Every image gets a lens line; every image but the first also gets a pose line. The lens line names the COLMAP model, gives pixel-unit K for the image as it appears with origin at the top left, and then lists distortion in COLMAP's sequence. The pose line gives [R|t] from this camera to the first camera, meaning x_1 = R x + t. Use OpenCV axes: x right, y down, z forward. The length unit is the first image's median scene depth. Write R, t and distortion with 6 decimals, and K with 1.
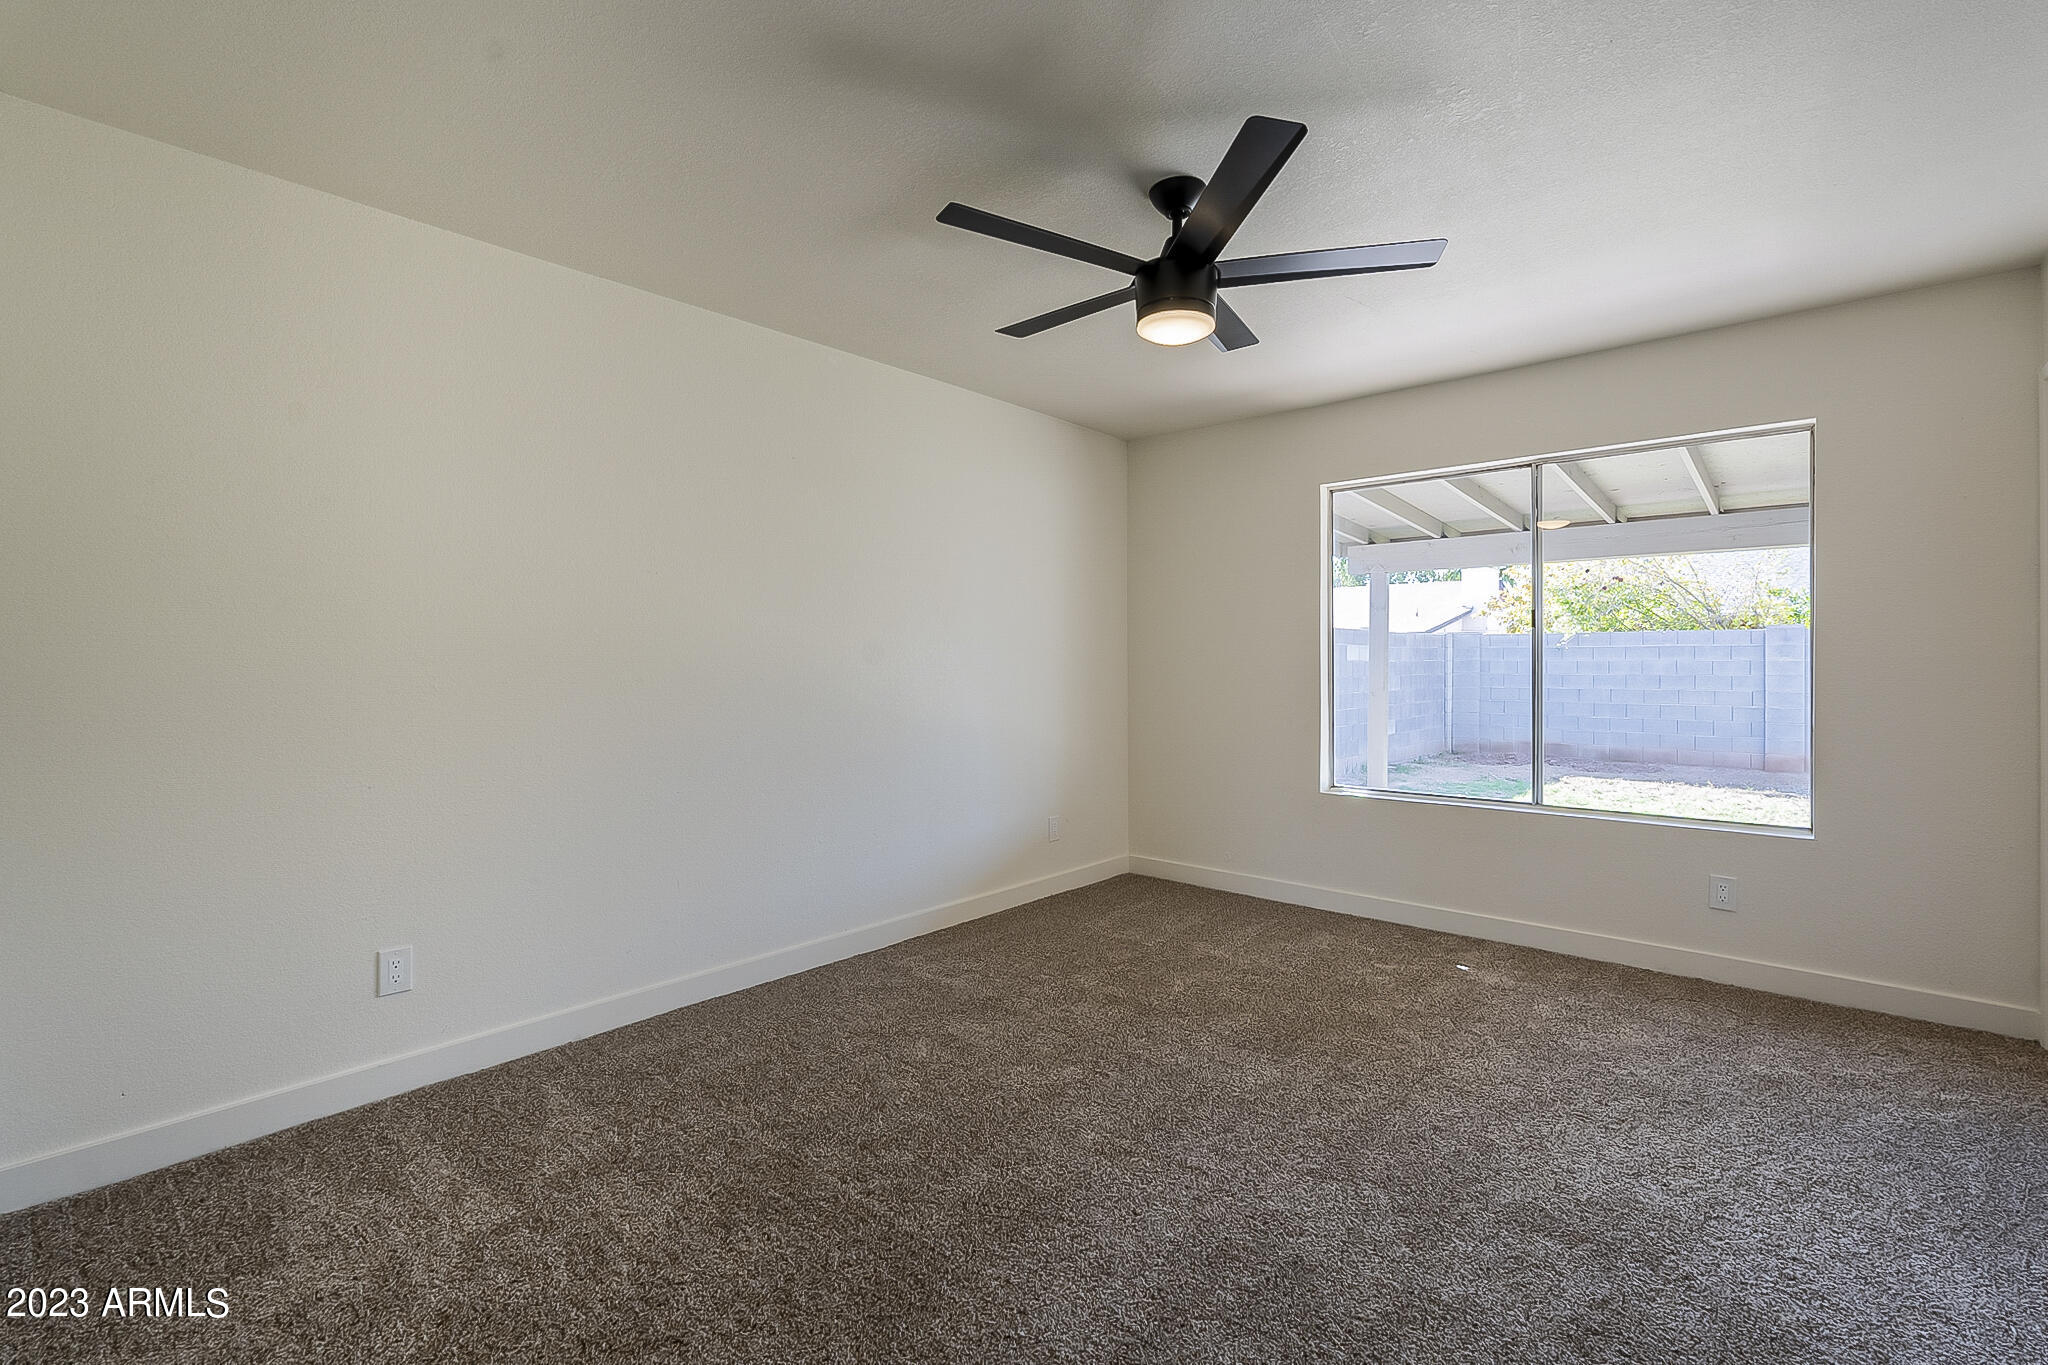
lens RADIAL K [[911.1, 0, 1010.3], [0, 911.1, 679.7], [0, 0, 1]] dist [-0.003794, -0.000209]
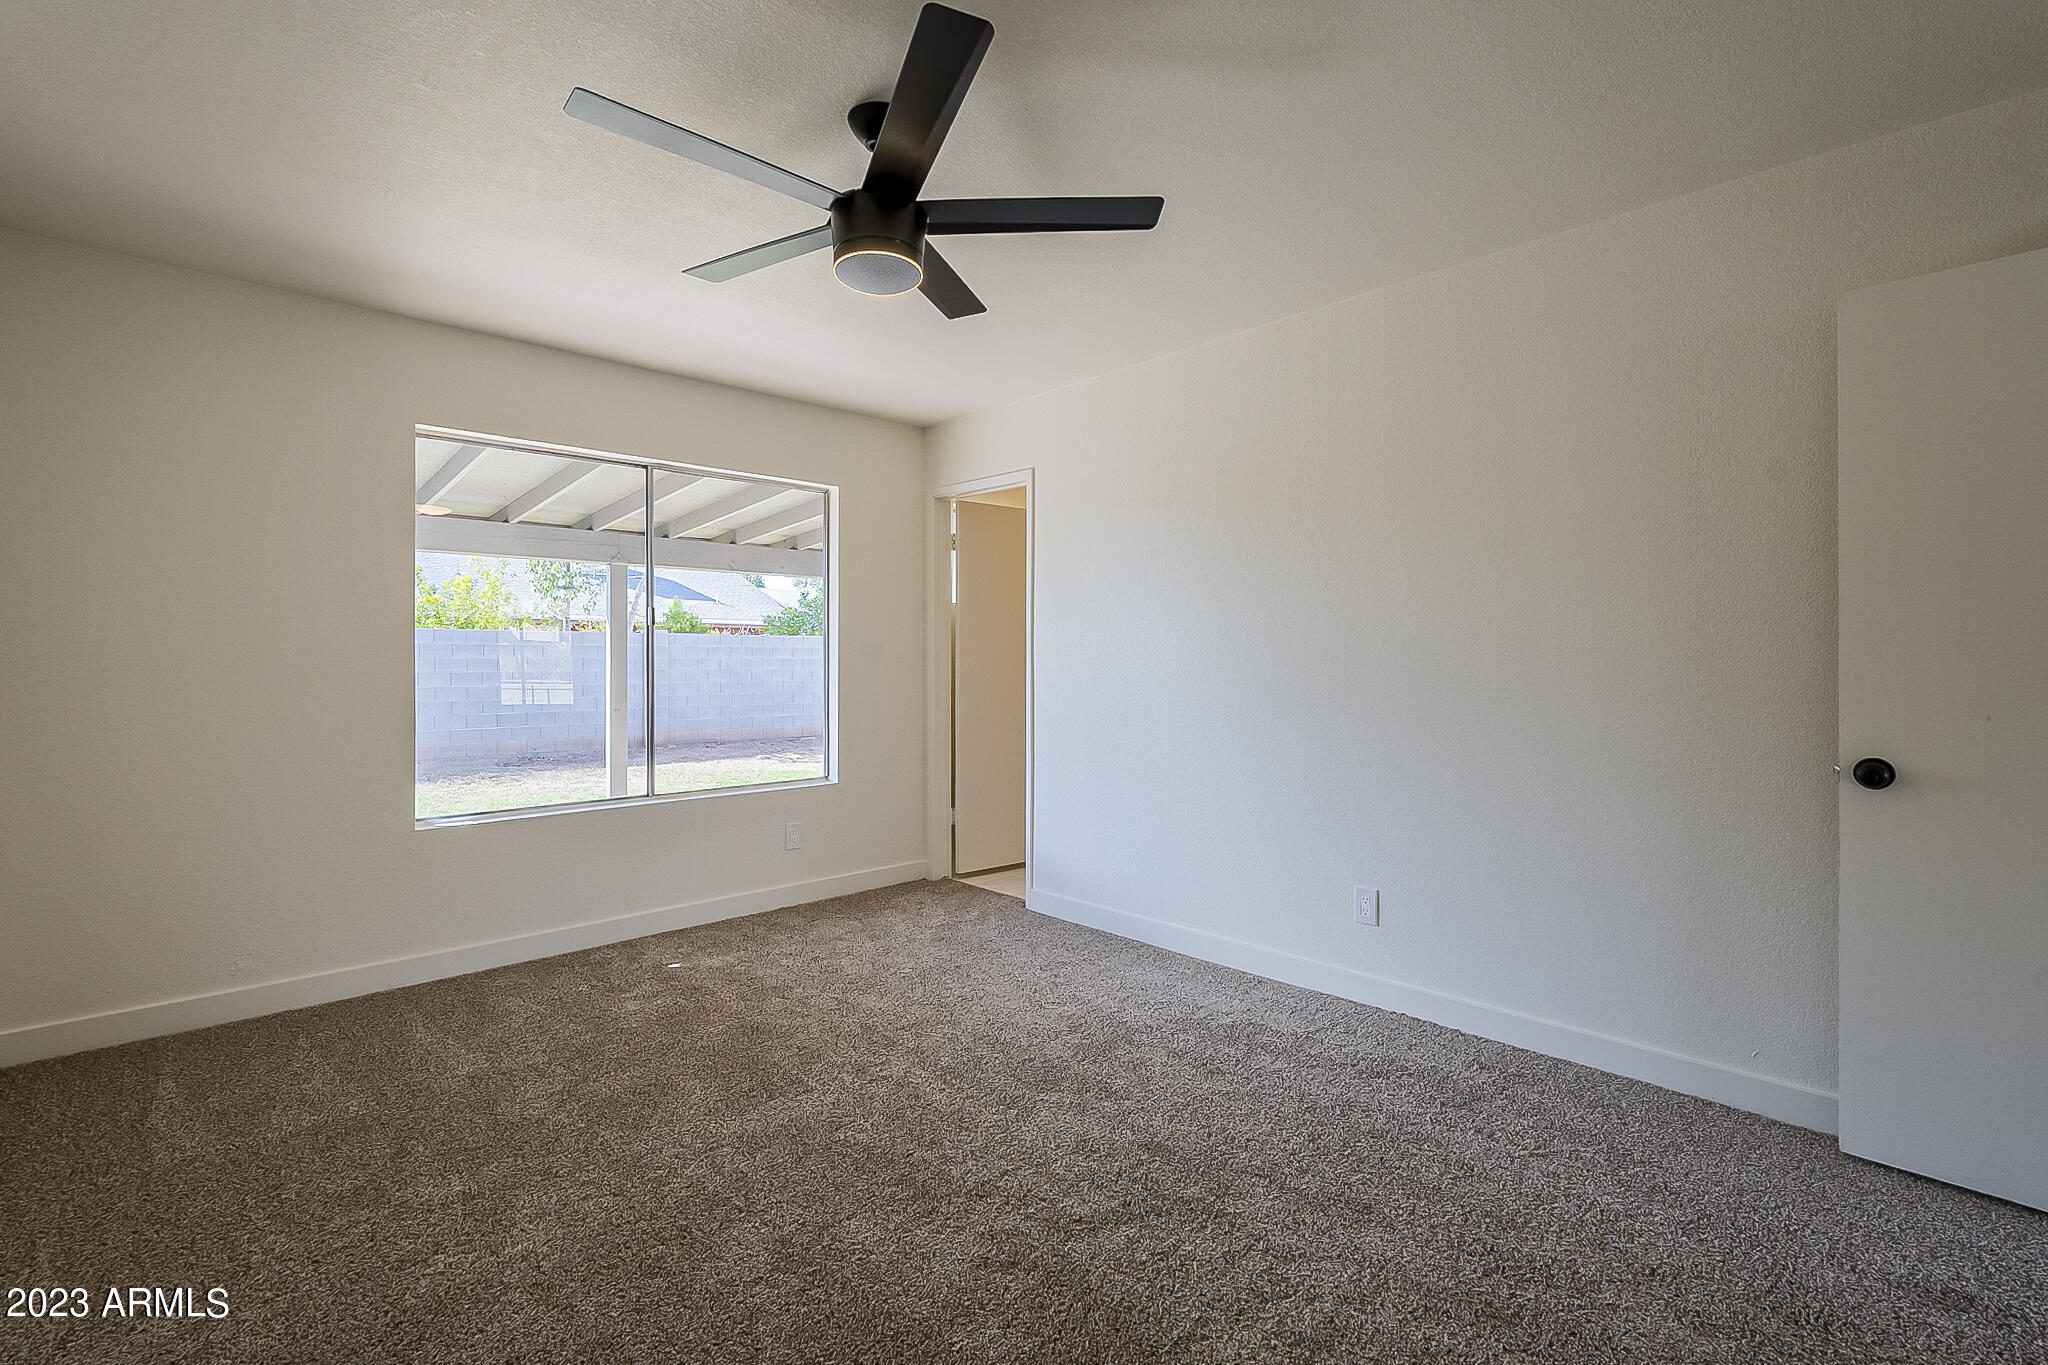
lens RADIAL K [[911.1, 0, 1010.4], [0, 911.1, 668.2], [0, 0, 1]] dist [-0.003794, -0.000209]
pose [[0.069750, -0.002707, 0.997561, -0.474905], [0.016257, 0.999867, 0.001577, -0.002868], [-0.997432, 0.016107, 0.069785, 0.571925]]
